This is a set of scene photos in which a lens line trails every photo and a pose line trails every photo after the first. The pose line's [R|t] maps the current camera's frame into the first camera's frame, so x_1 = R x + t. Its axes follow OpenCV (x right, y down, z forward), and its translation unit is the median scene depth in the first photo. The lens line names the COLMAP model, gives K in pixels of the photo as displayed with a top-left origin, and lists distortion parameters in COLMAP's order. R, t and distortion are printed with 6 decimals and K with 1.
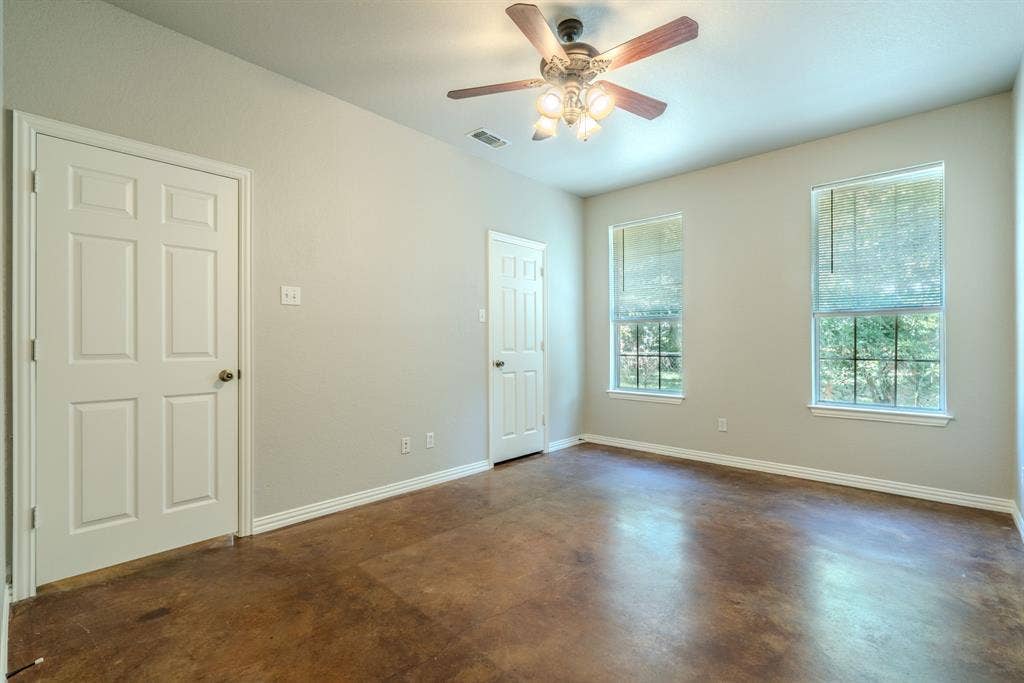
lens RADIAL K [[484.6, 0, 511.6], [0, 484.6, 339.4], [0, 0, 1]] dist [-0.002947, -0.000518]
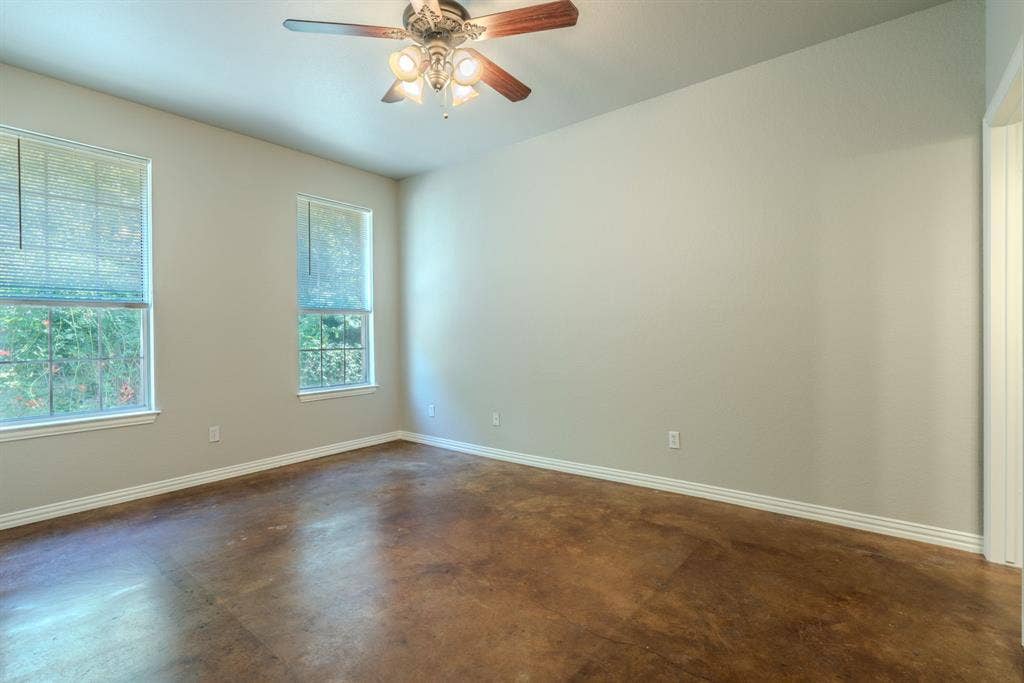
lens RADIAL K [[484.6, 0, 511.6], [0, 484.6, 339.4], [0, 0, 1]] dist [-0.002947, -0.000518]
pose [[-0.112098, -0.014125, 0.993597, -0.632156], [0.004830, 0.999879, 0.014759, 0.000238], [-0.993685, 0.006454, -0.112016, 0.785987]]
